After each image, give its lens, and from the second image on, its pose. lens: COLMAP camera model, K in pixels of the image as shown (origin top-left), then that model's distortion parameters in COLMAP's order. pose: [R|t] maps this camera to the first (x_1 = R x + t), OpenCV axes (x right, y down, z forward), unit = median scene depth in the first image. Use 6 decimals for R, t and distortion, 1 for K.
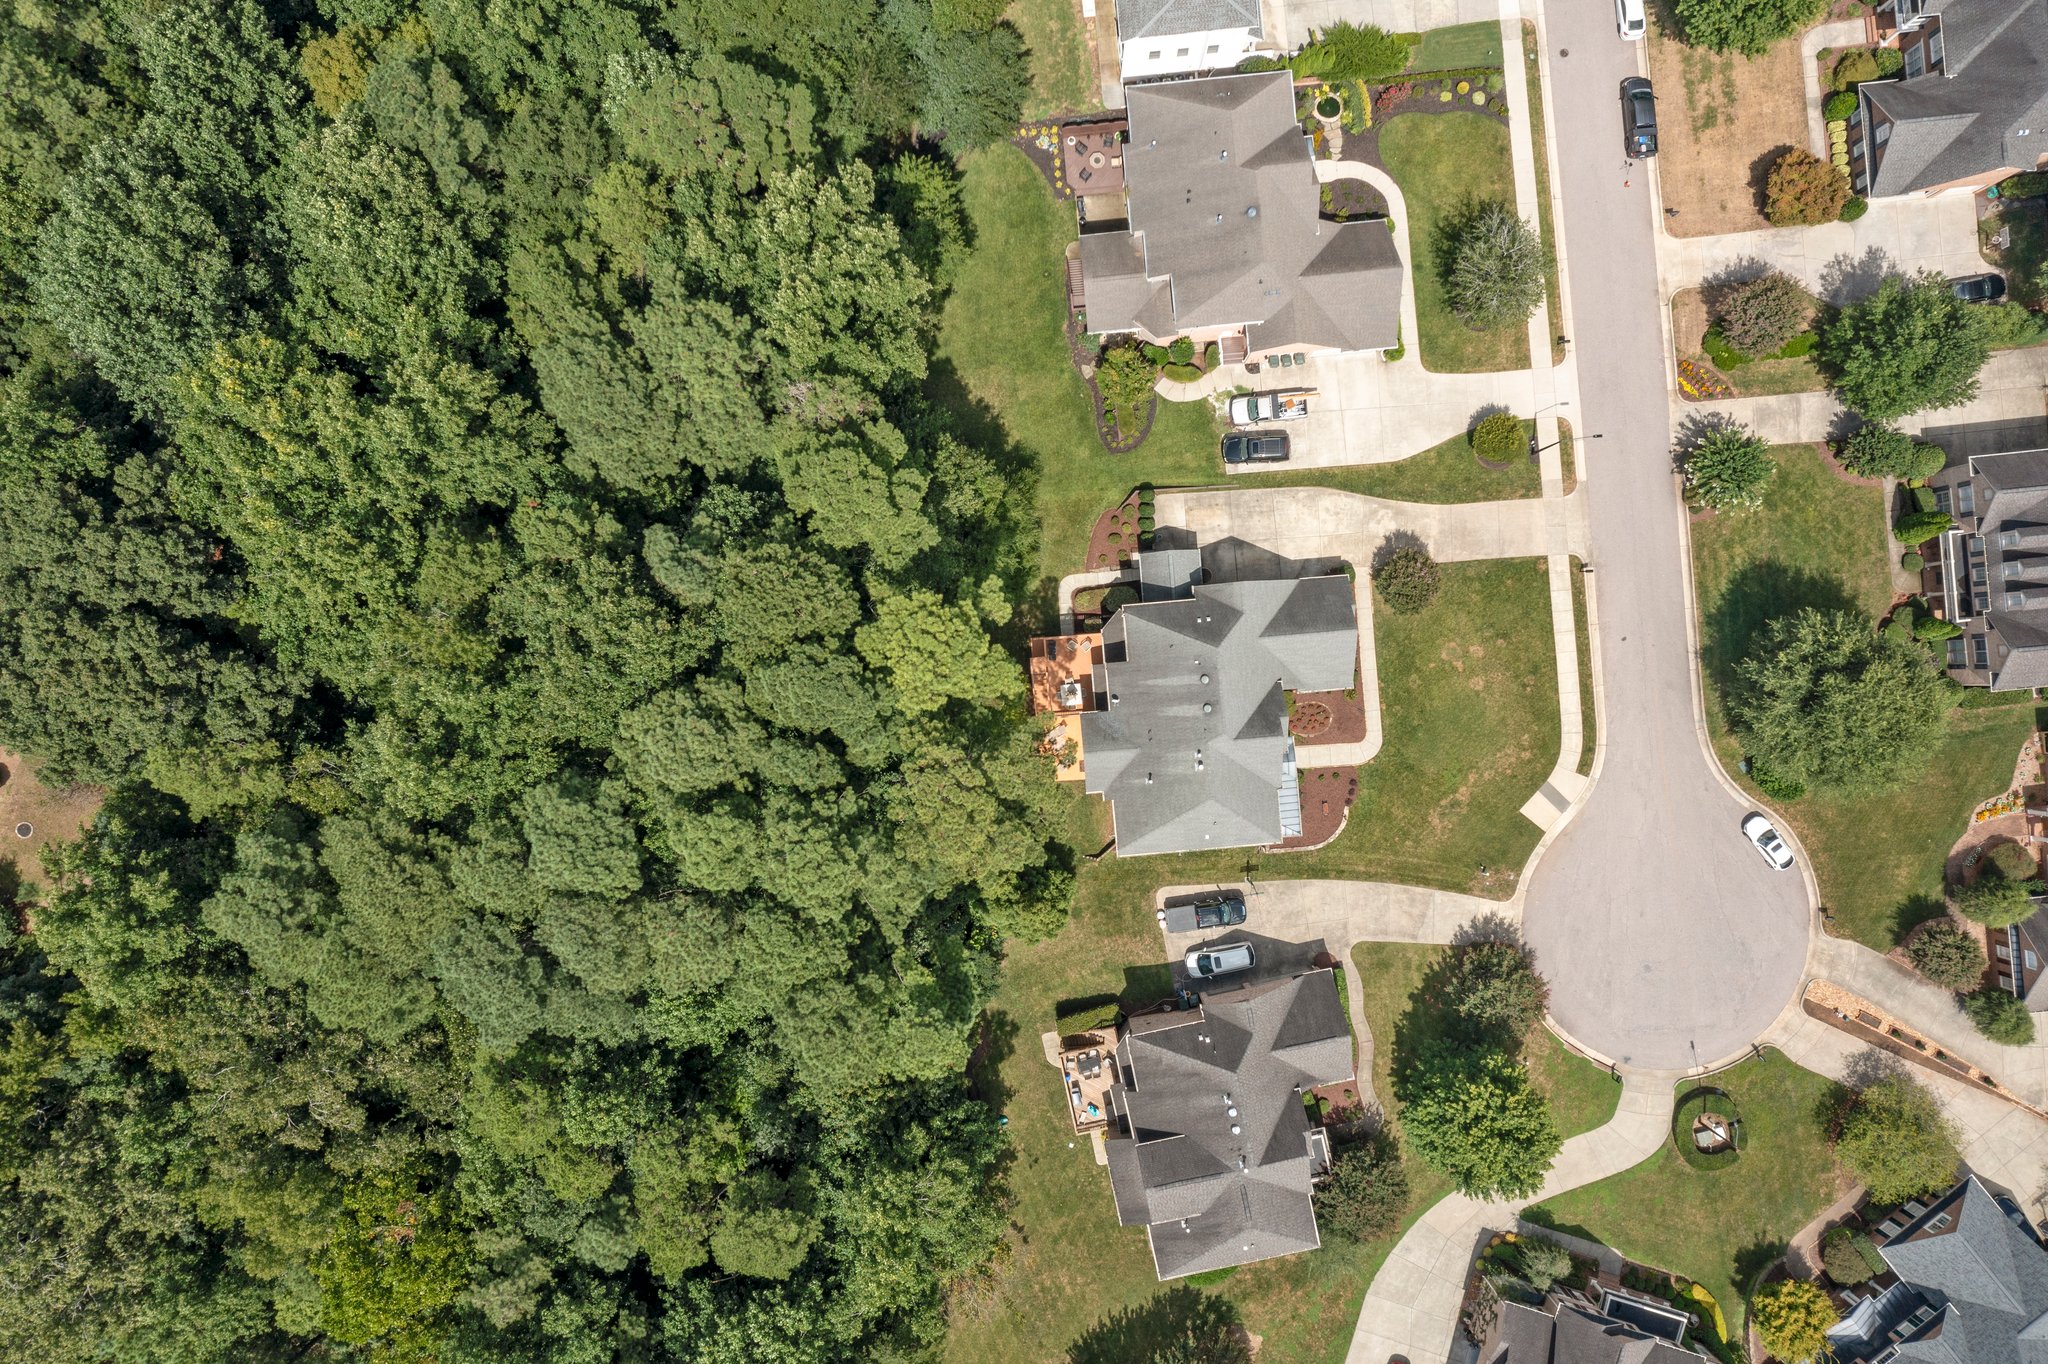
lens RADIAL K [[1637.8, 0, 1024.0], [0, 1637.8, 682.0], [0, 0, 1]] dist [-0.001582, 0.006732]
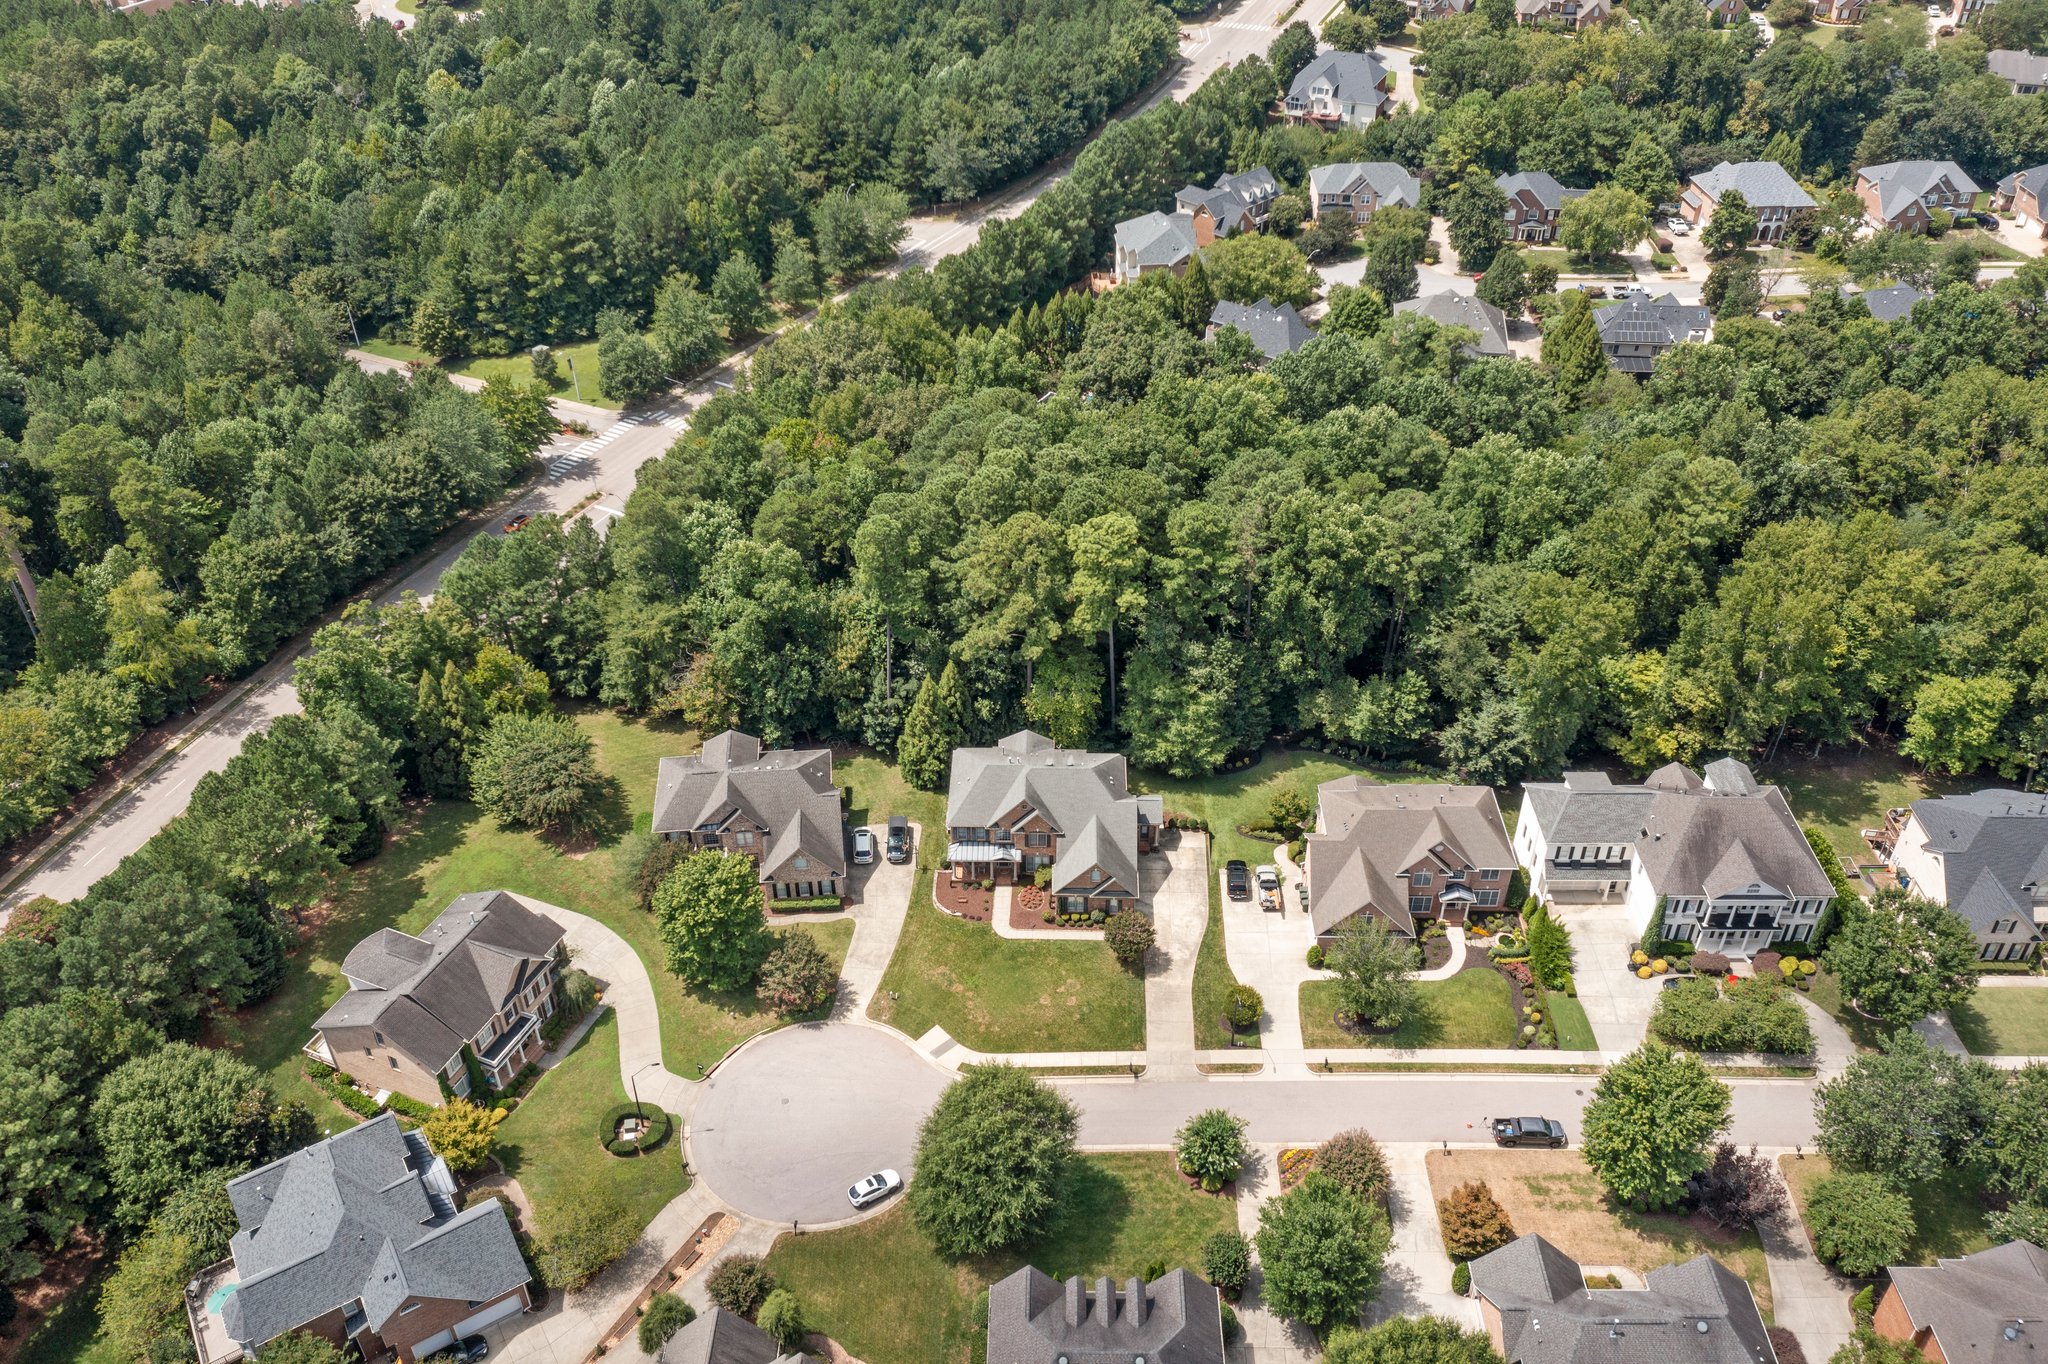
lens RADIAL K [[1623.3, 0, 1017.9], [0, 1623.3, 678.0], [0, 0, 1]] dist [-0.006012, 0.005270]
pose [[-0.111552, 0.600698, -0.791655, 1.101204], [-0.993738, -0.062262, 0.092784, -0.076936], [0.006445, 0.797048, 0.603881, 0.070101]]
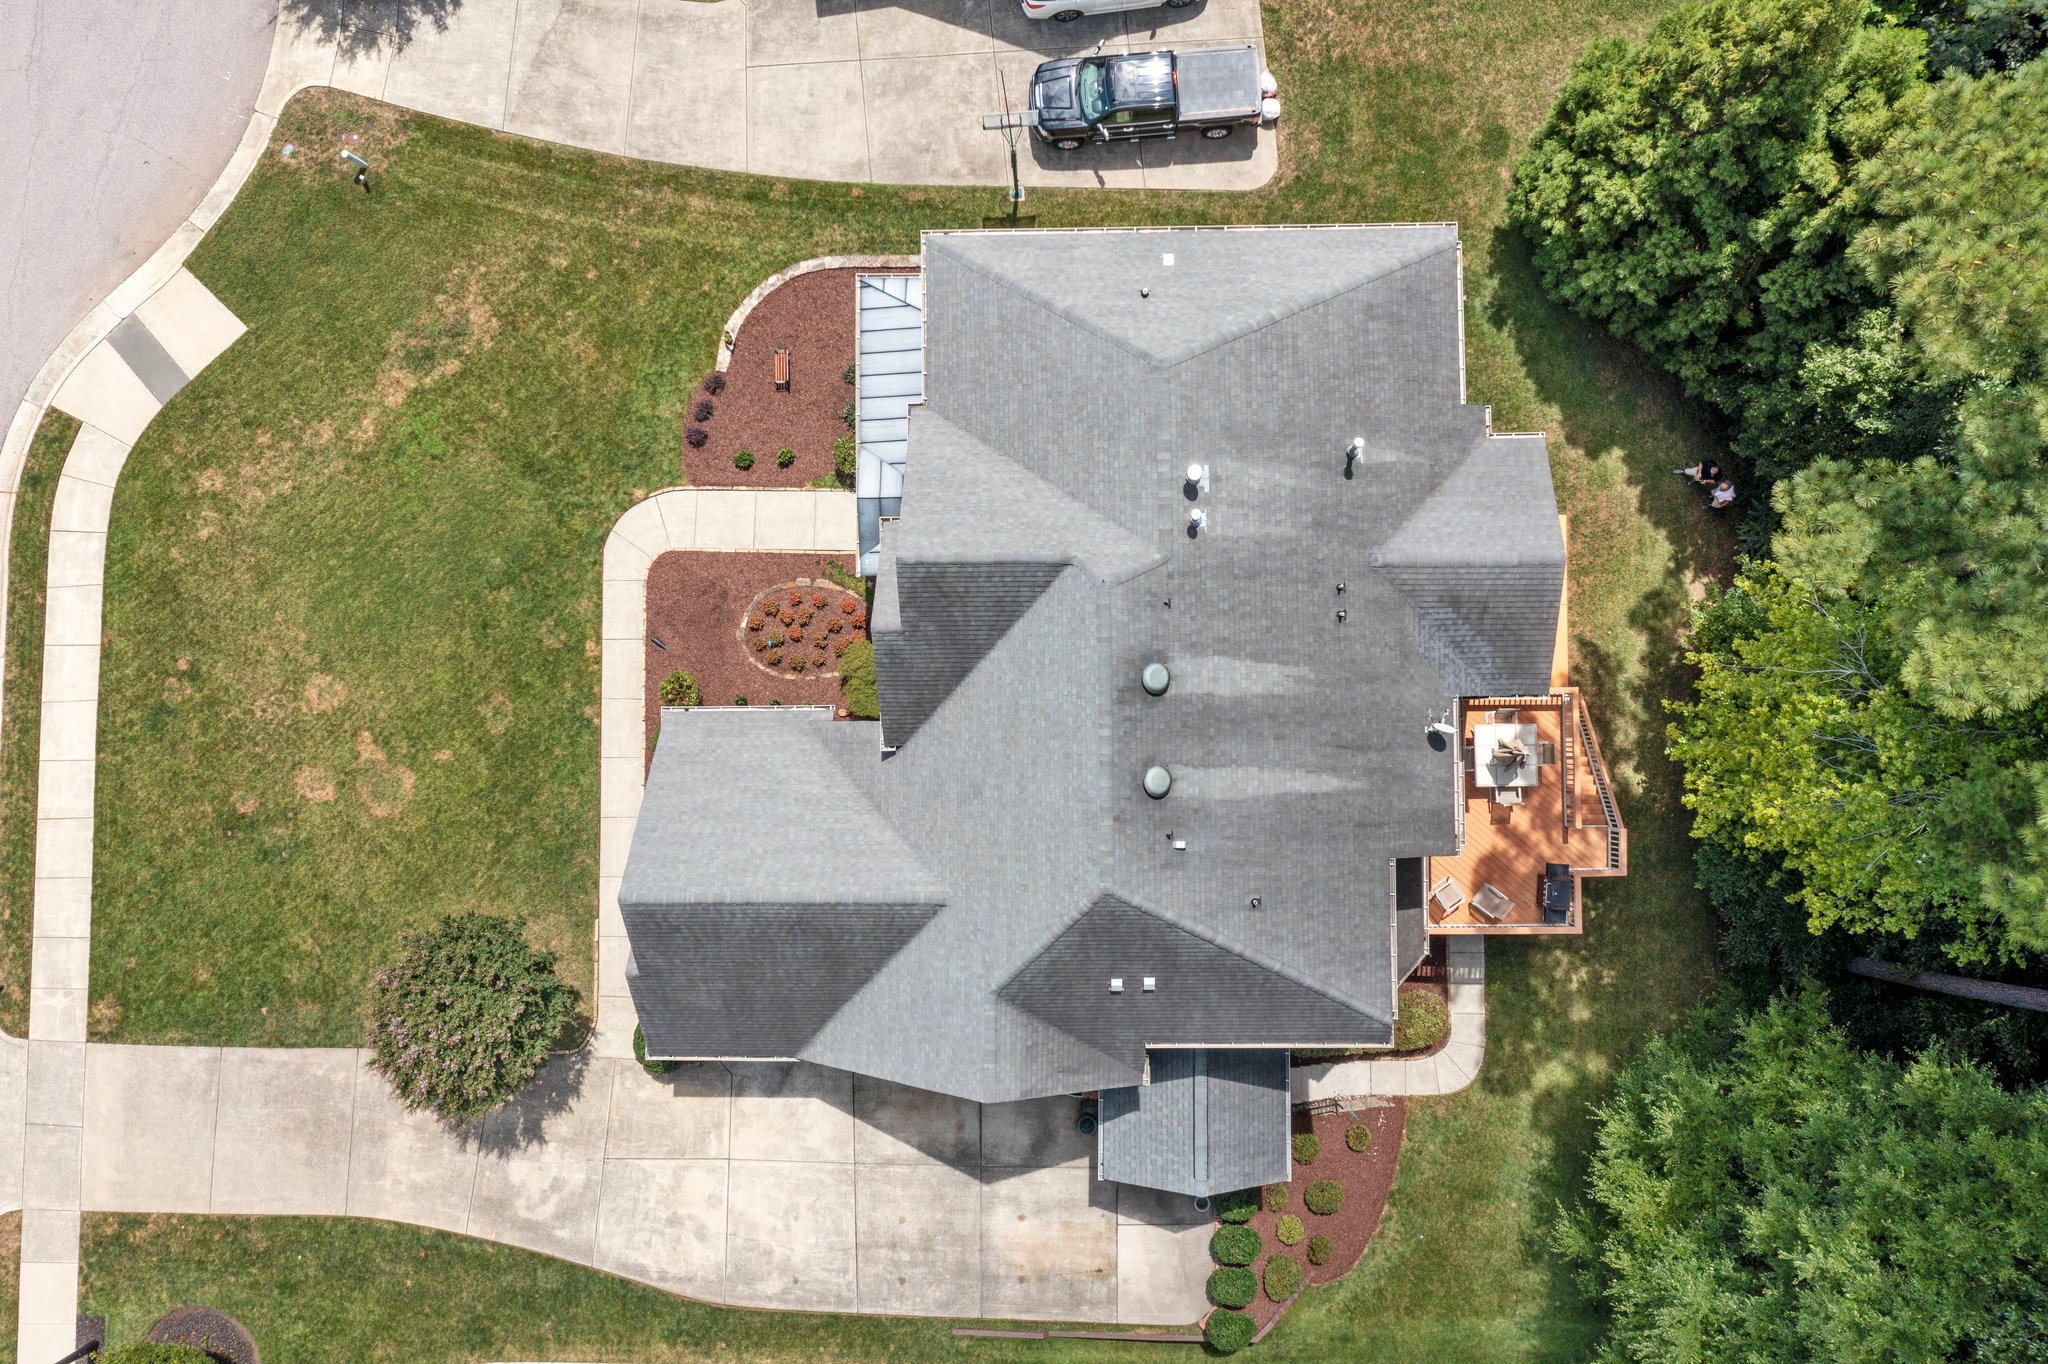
lens RADIAL K [[1637.8, 0, 1024.0], [0, 1637.8, 682.0], [0, 0, 1]] dist [-0.001582, 0.006732]
pose [[-0.995880, -0.079871, 0.042939, 0.112522], [0.081282, -0.996171, 0.032186, 0.003998], [0.040204, 0.035543, 0.998559, 0.656571]]
